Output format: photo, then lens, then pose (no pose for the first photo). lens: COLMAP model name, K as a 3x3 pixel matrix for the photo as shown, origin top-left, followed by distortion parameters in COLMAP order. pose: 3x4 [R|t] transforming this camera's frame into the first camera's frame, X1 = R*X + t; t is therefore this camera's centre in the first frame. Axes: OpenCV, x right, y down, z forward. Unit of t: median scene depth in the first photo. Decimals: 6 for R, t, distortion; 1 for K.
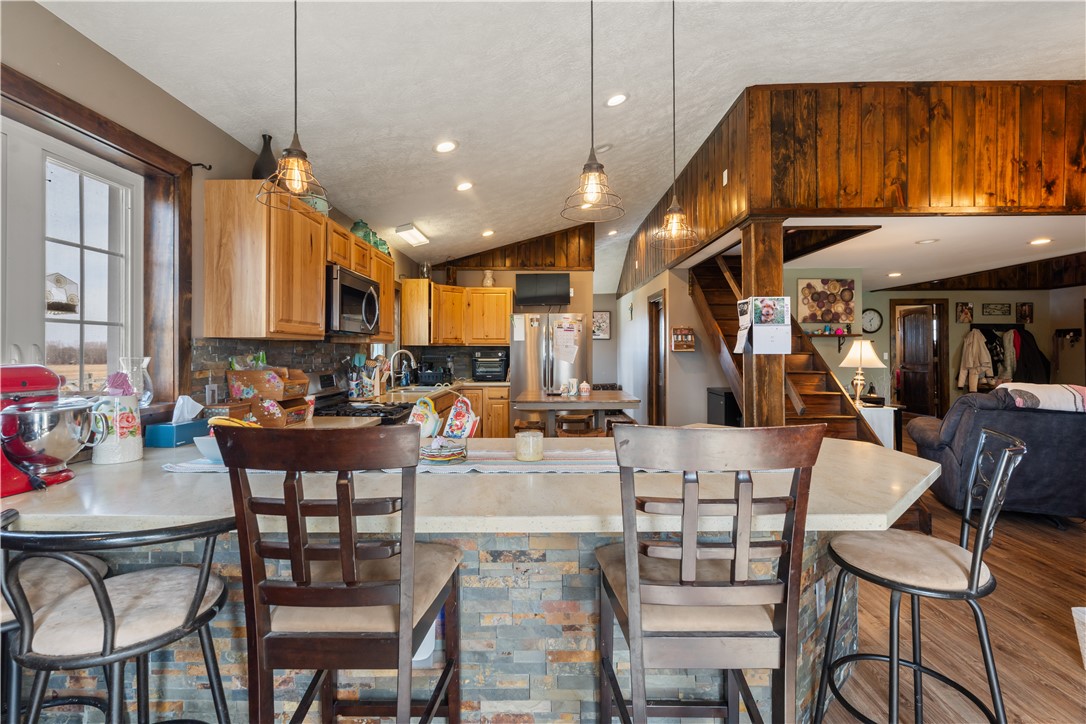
lens RADIAL K [[480.8, 0, 549.4], [0, 480.8, 348.3], [0, 0, 1]] dist [-0.004872, -0.000194]
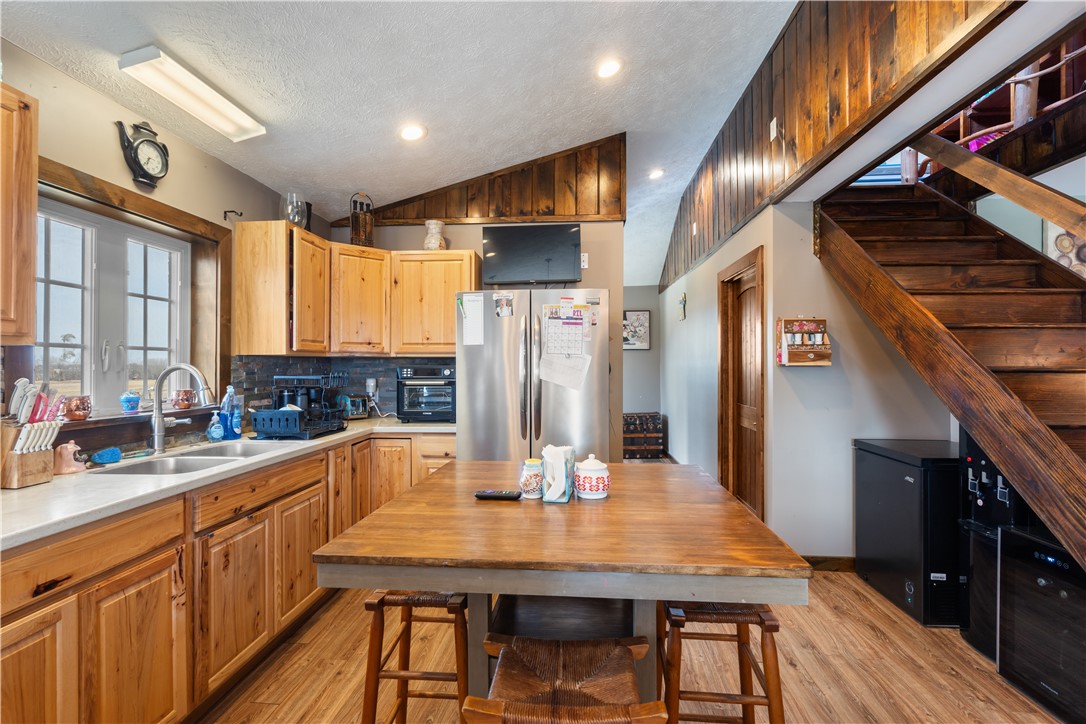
lens RADIAL K [[480.8, 0, 546.4], [0, 480.8, 365.0], [0, 0, 1]] dist [-0.004872, -0.000194]
pose [[0.997070, -0.002278, -0.076456, 0.077763], [0.002366, 0.999997, 0.001063, 0.006906], [0.076453, -0.001241, 0.997072, 0.780529]]
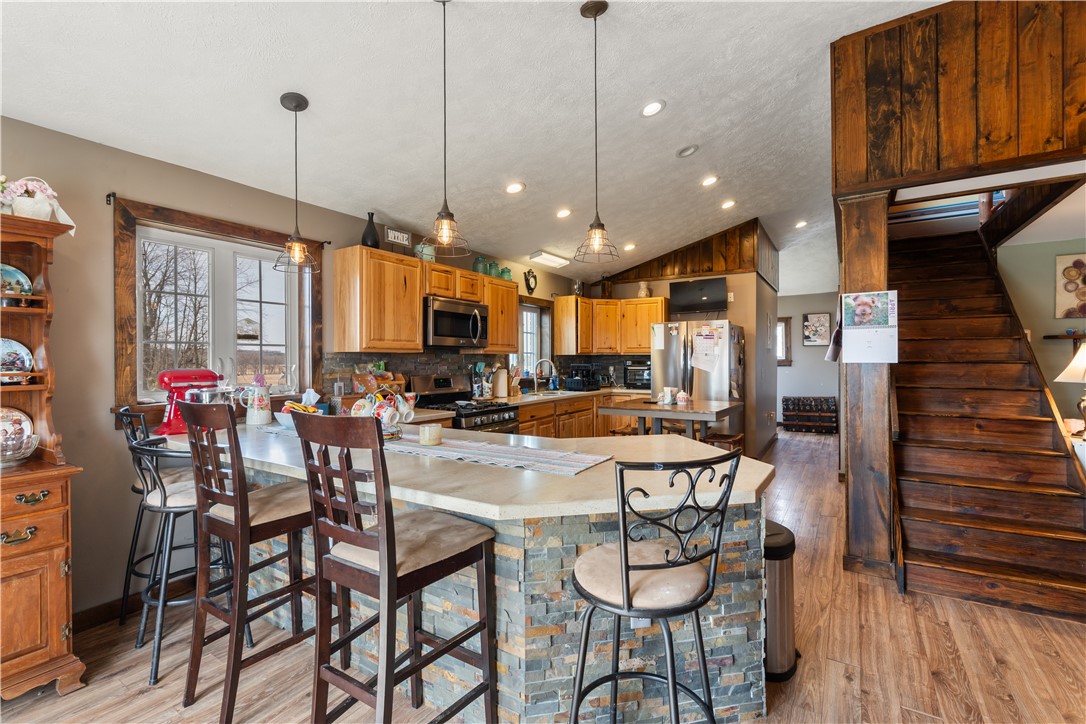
lens RADIAL K [[480.8, 0, 550.6], [0, 480.8, 359.5], [0, 0, 1]] dist [-0.004872, -0.000194]
pose [[0.849459, -0.002911, -0.527647, 0.425710], [0.006050, 0.999973, 0.004222, -0.000671], [0.527620, -0.006779, 0.849453, 0.031240]]
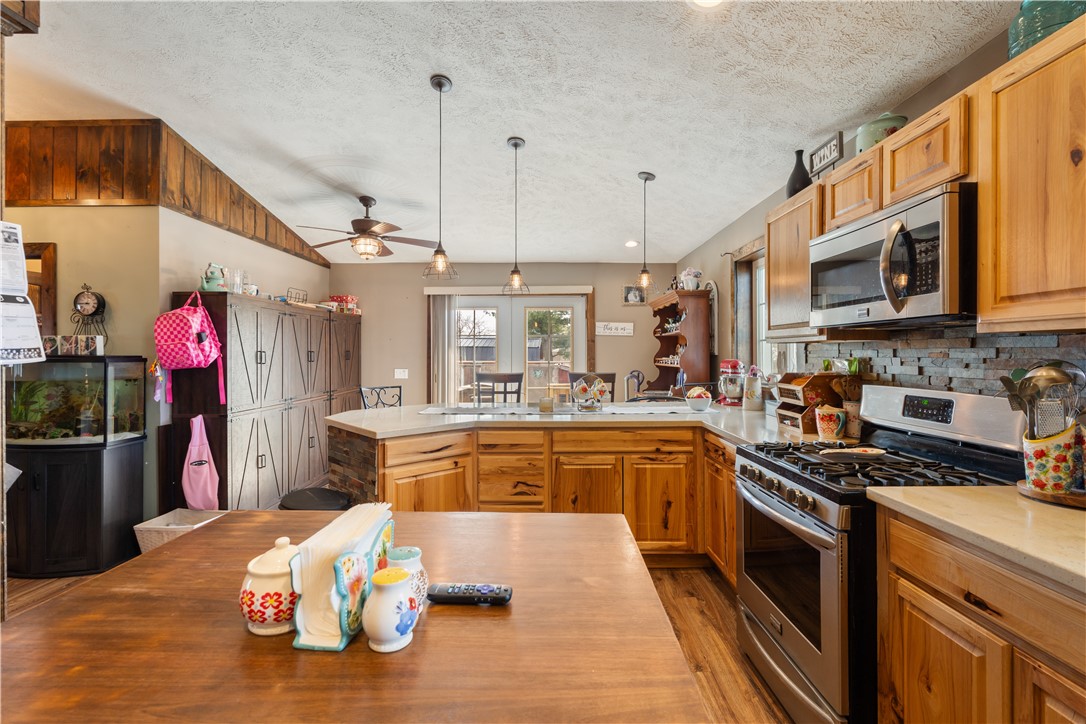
lens RADIAL K [[480.8, 0, 541.9], [0, 480.8, 352.2], [0, 0, 1]] dist [-0.004872, -0.000194]
pose [[-0.999902, -0.002491, 0.013788, -0.024124], [-0.002642, 0.999937, -0.010954, 0.009483], [-0.013760, -0.010989, -0.999845, 1.368770]]
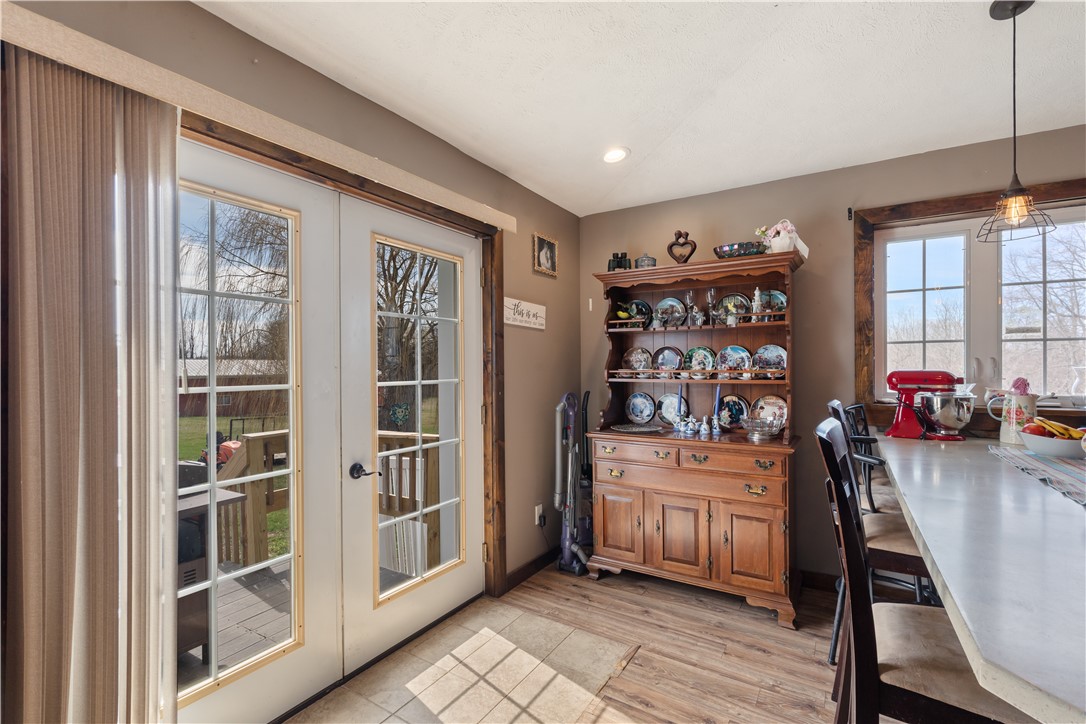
lens RADIAL K [[480.8, 0, 536.7], [0, 480.8, 369.1], [0, 0, 1]] dist [-0.004872, -0.000194]
pose [[-0.534056, 0.011445, -0.845371, 0.434112], [0.008148, 0.999932, 0.008390, 0.001816], [0.845410, -0.002407, -0.534113, 0.259101]]
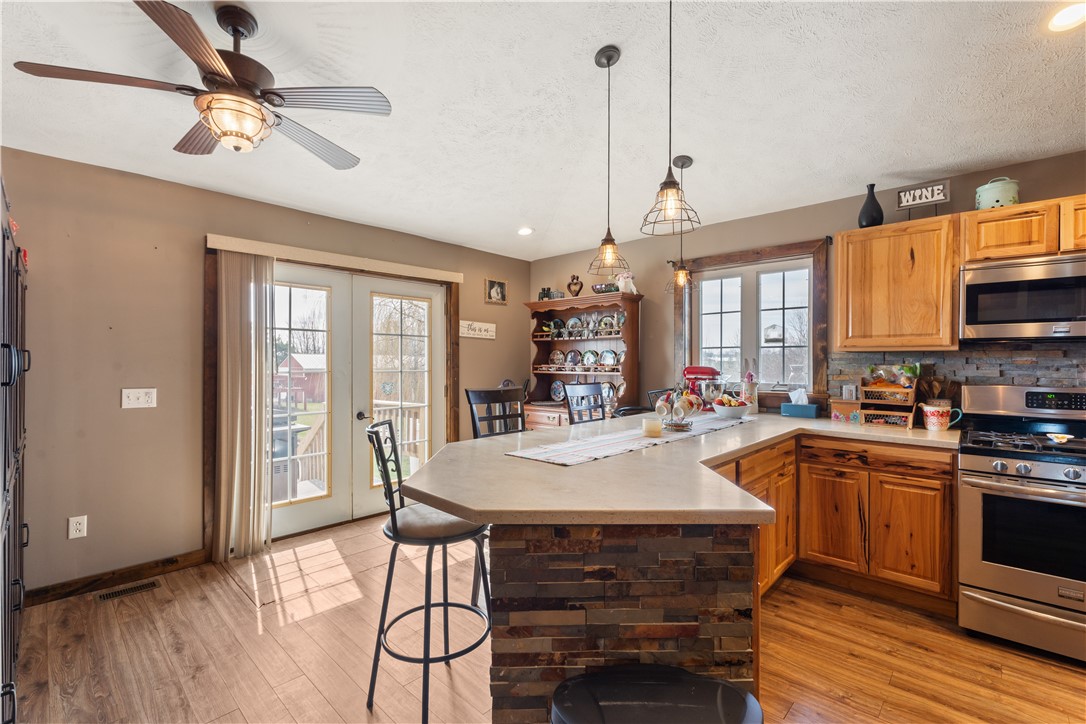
lens RADIAL K [[480.8, 0, 538.4], [0, 480.8, 360.2], [0, 0, 1]] dist [-0.004872, -0.000194]
pose [[-0.687705, -0.006029, -0.725965, 0.581318], [0.000524, 0.999961, -0.008801, 0.008974], [0.725990, -0.006433, -0.687675, 0.810616]]
